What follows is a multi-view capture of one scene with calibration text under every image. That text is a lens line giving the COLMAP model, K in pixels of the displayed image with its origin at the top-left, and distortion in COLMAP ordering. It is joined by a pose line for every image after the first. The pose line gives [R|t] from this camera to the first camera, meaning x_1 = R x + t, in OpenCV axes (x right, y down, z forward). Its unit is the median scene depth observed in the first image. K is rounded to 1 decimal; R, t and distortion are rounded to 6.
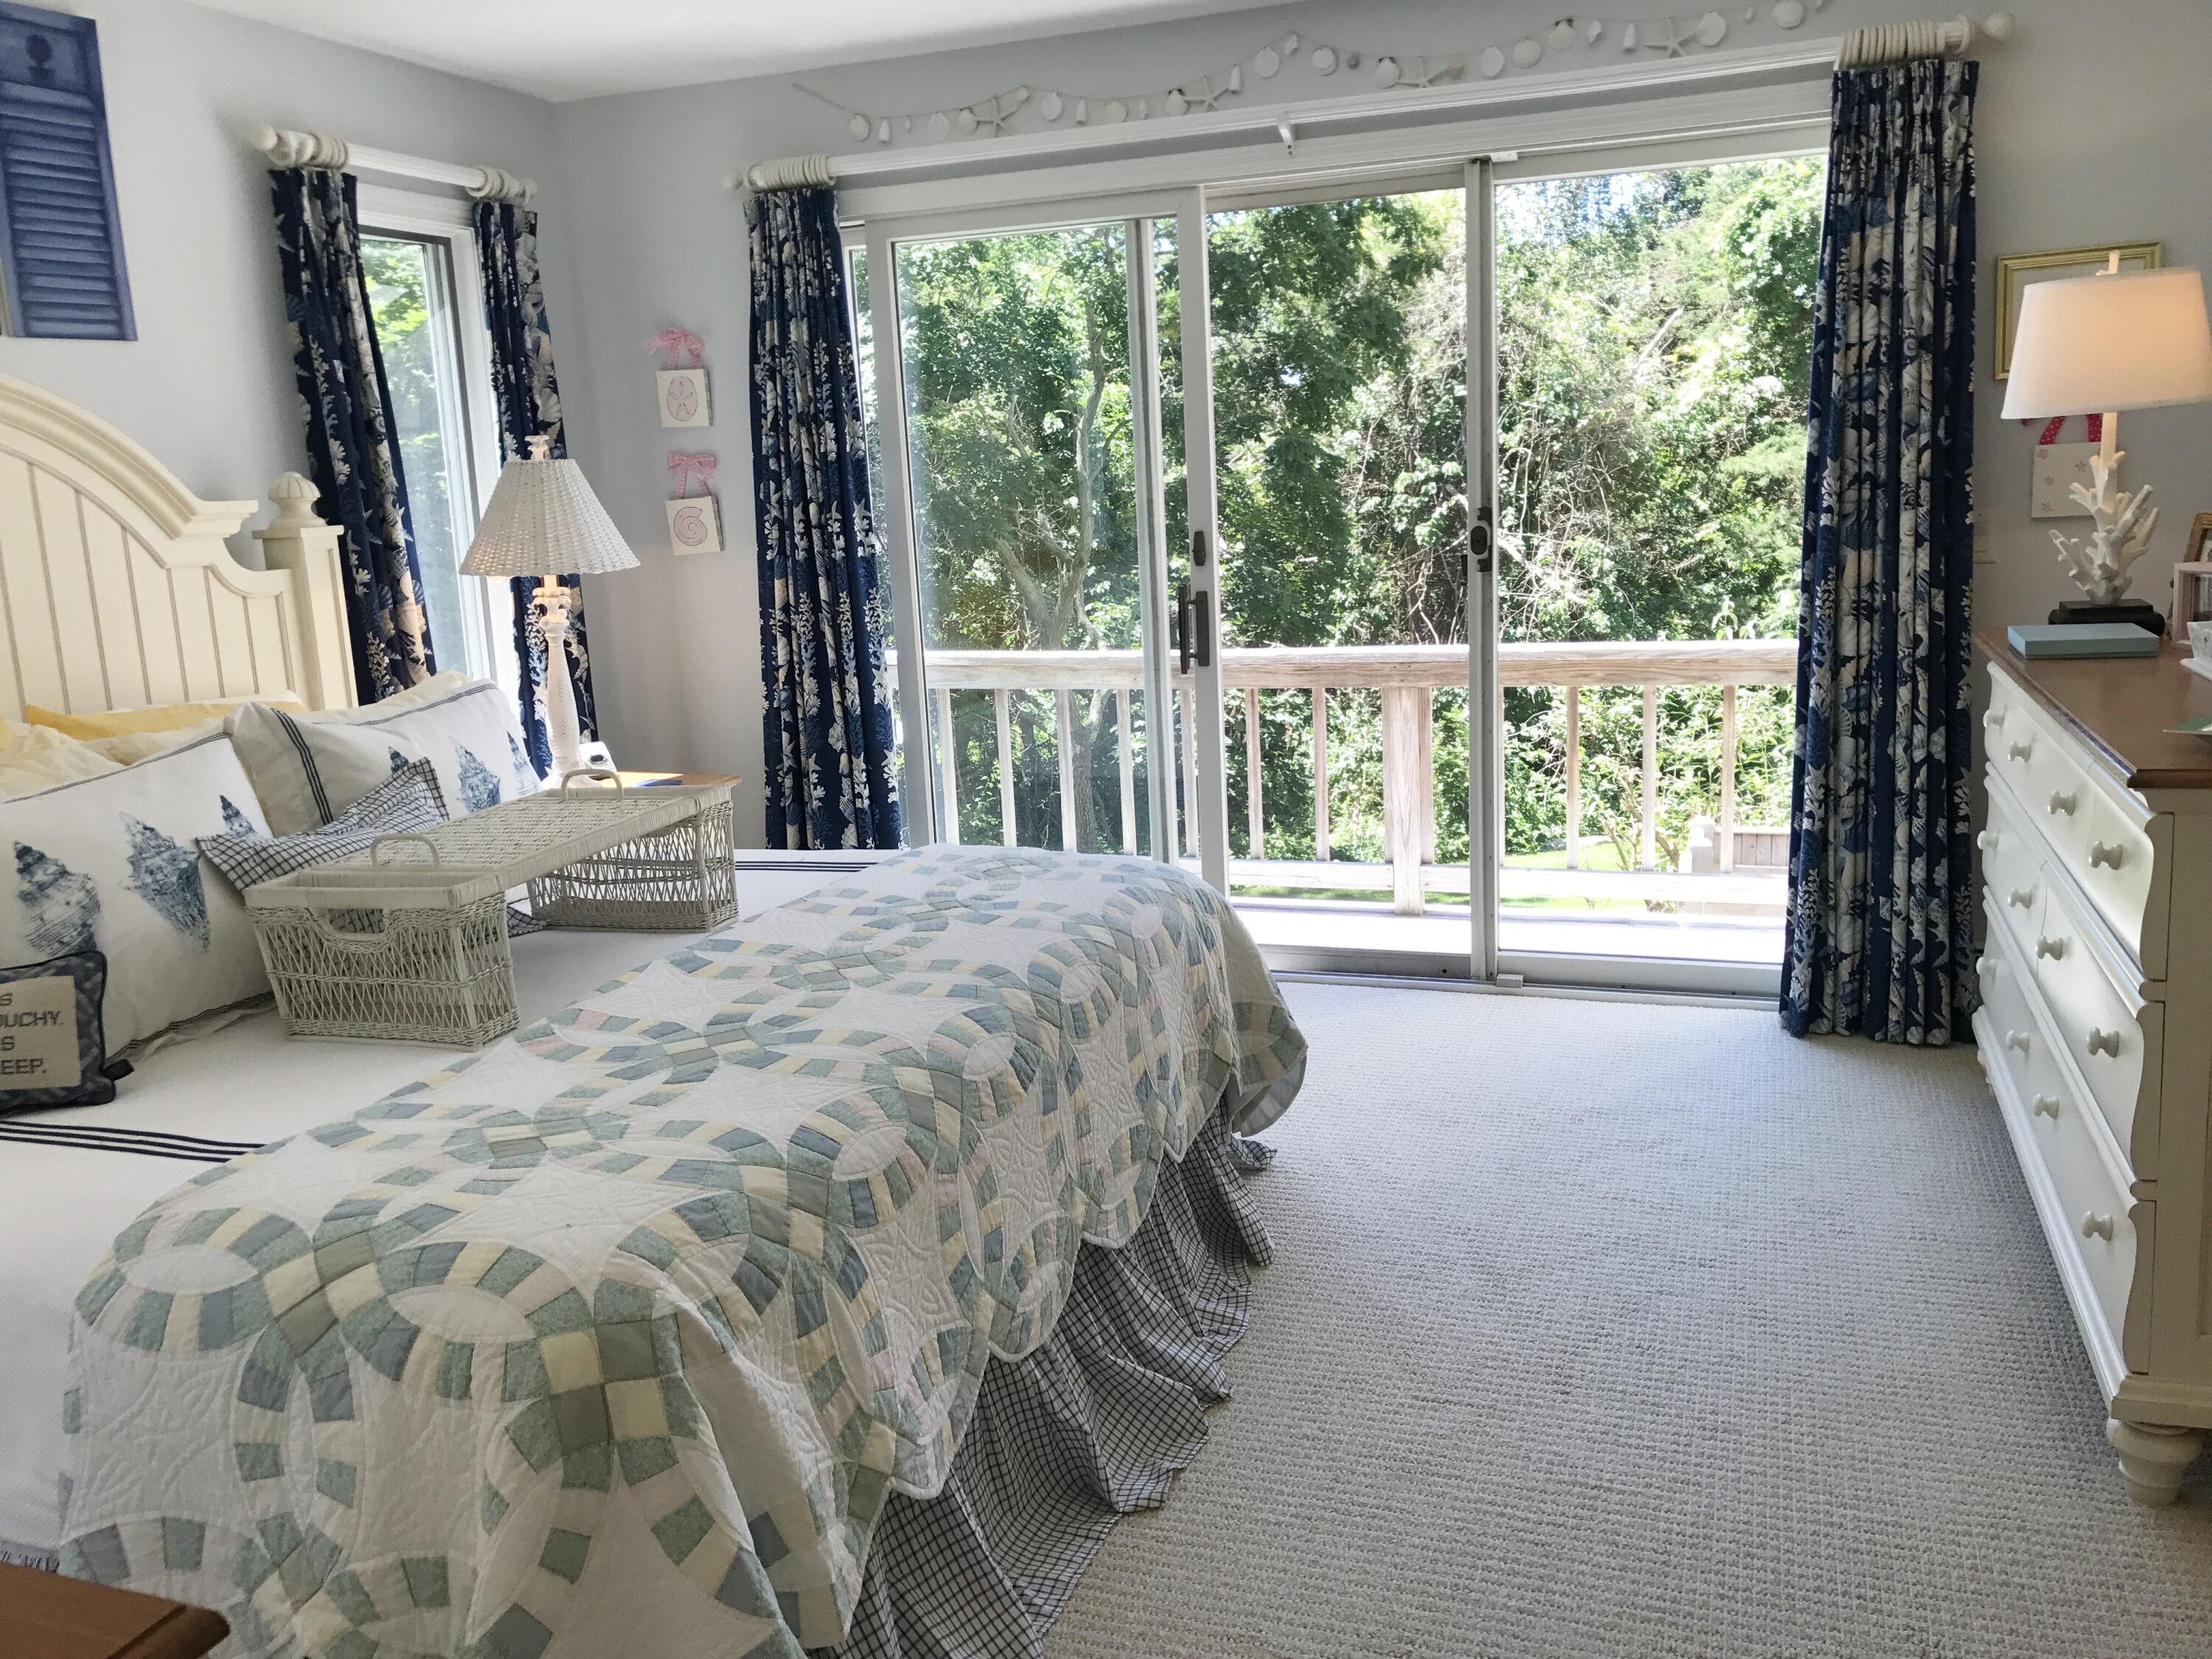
lens RADIAL K [[1833.2, 0, 1100.6], [0, 1833.2, 826.4], [0, 0, 1]] dist [0.039059, -0.034752]
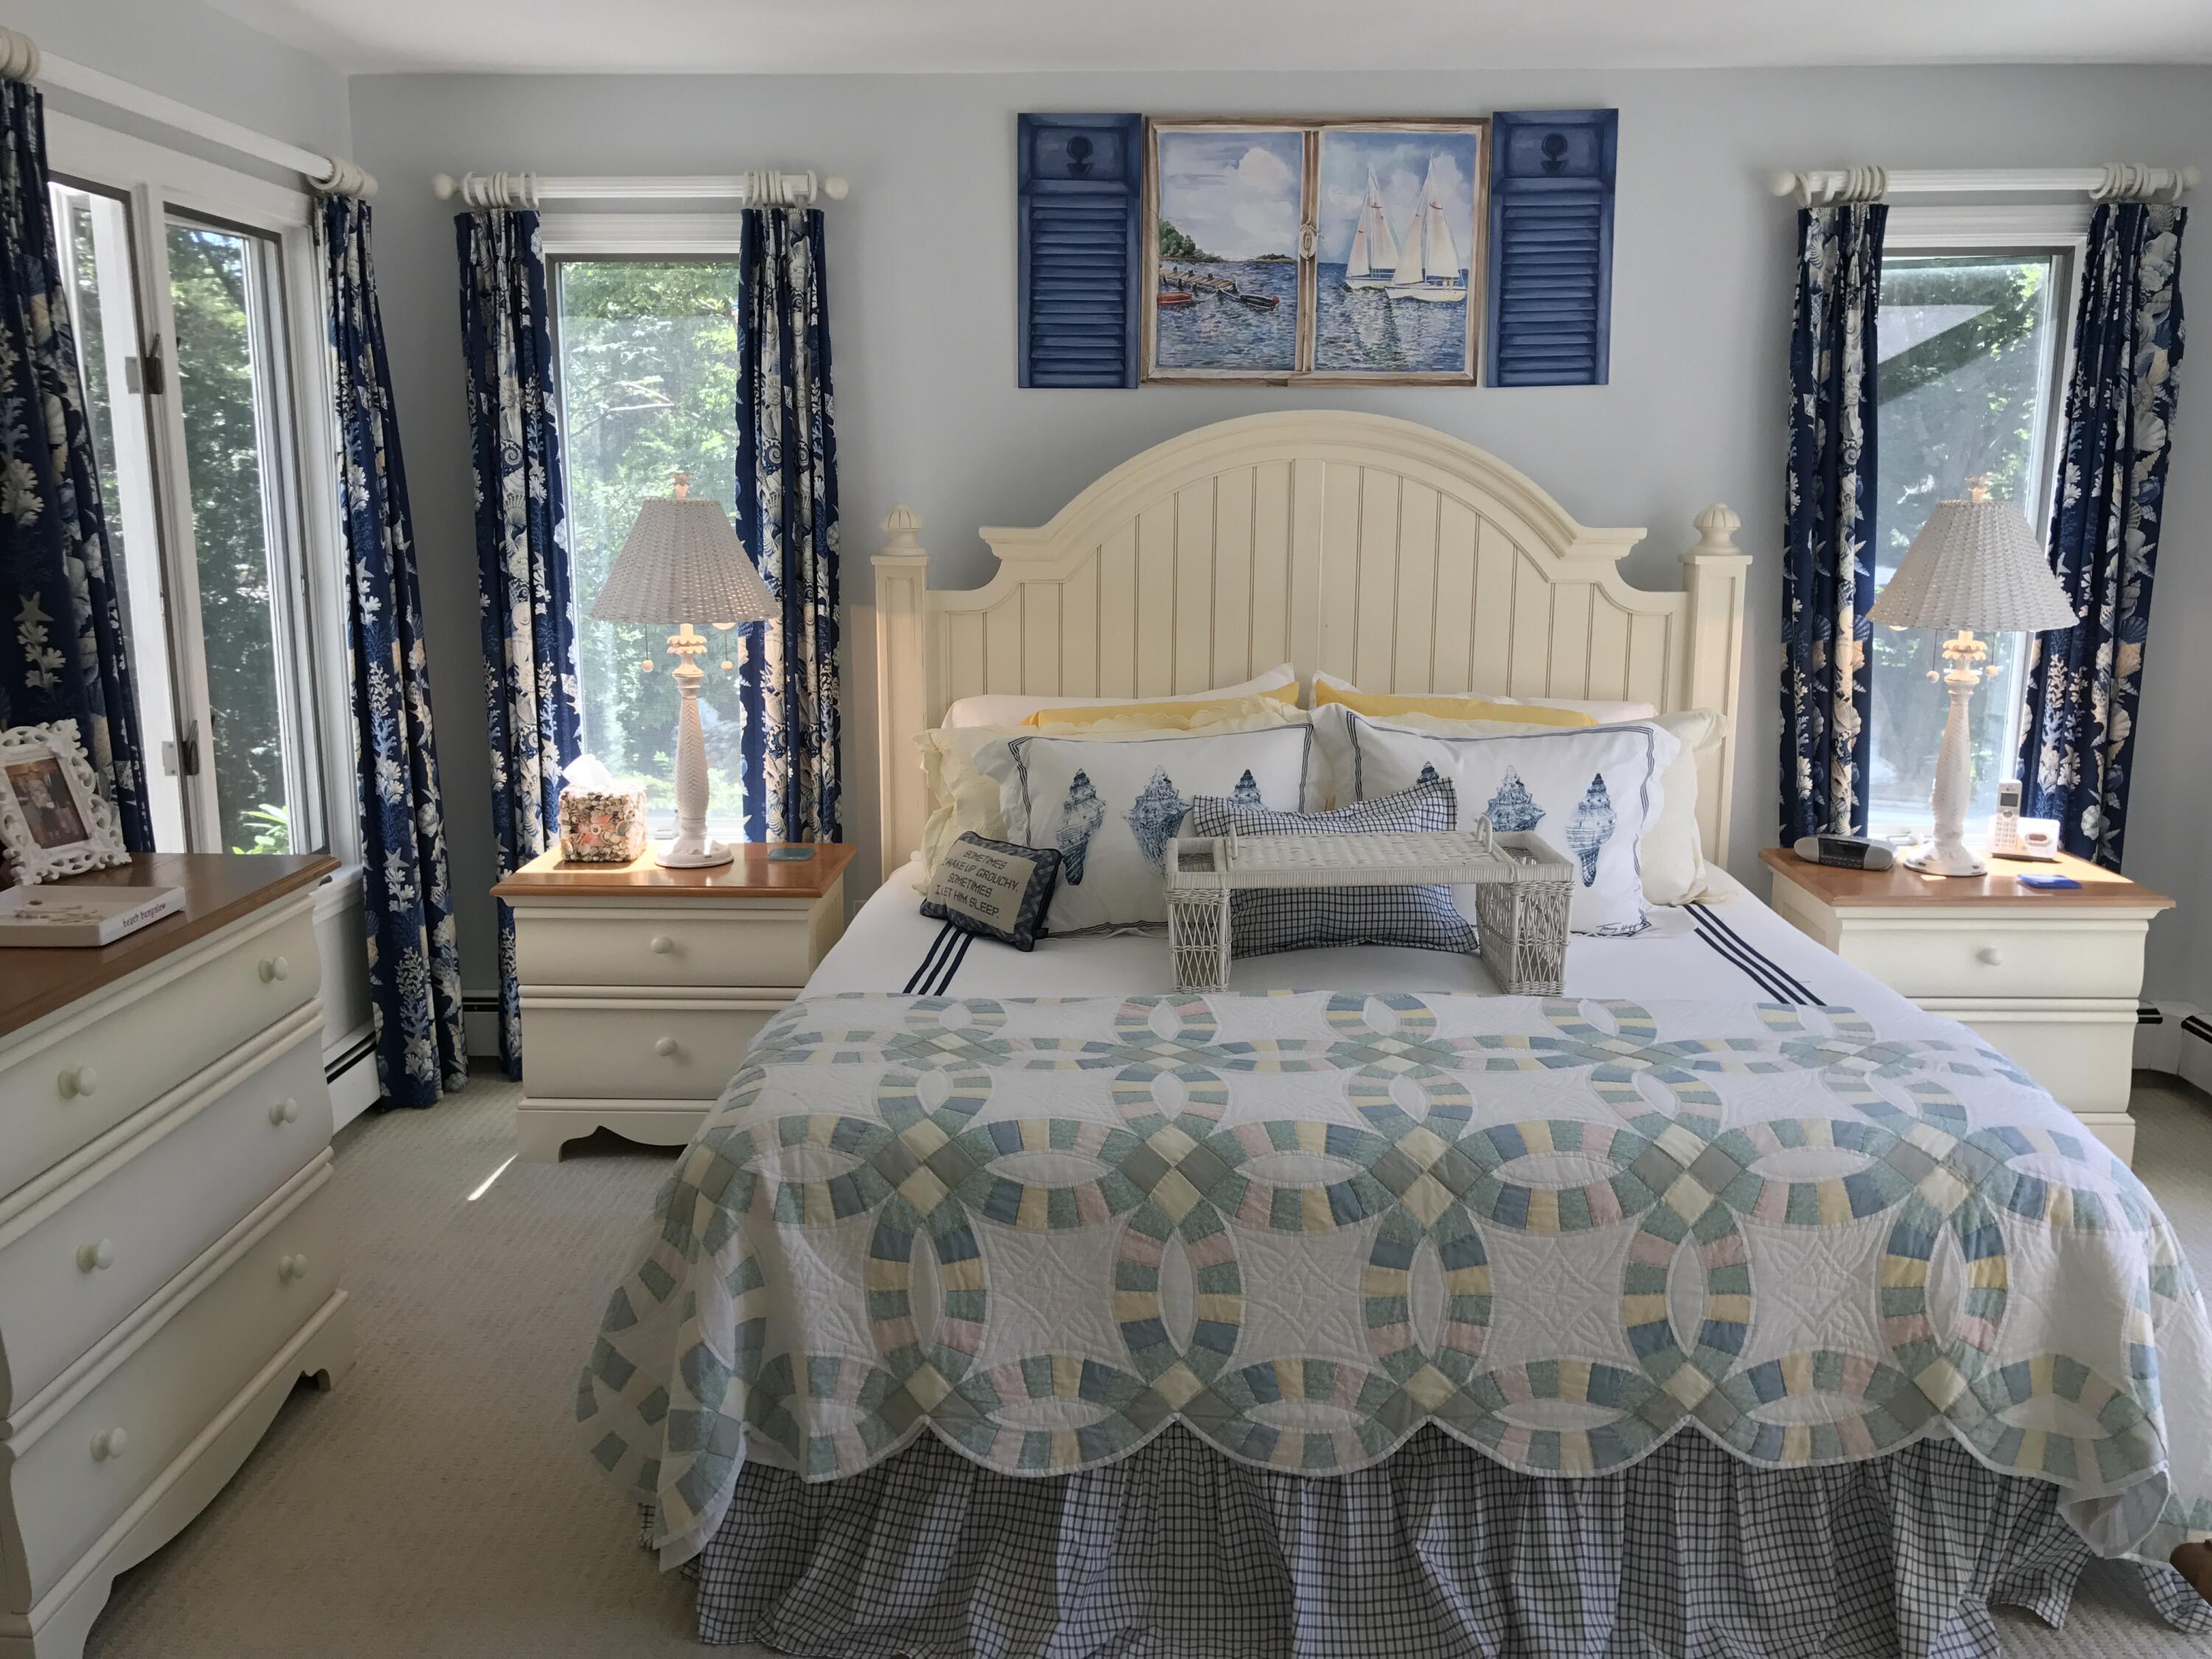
lens RADIAL K [[1833.2, 0, 1094.8], [0, 1833.2, 825.8], [0, 0, 1]] dist [0.039059, -0.034752]
pose [[0.301475, 0.224795, -0.926596, 0.523213], [-0.196978, 0.965530, 0.170152, -0.133564], [0.932905, 0.131222, 0.335363, 0.364831]]
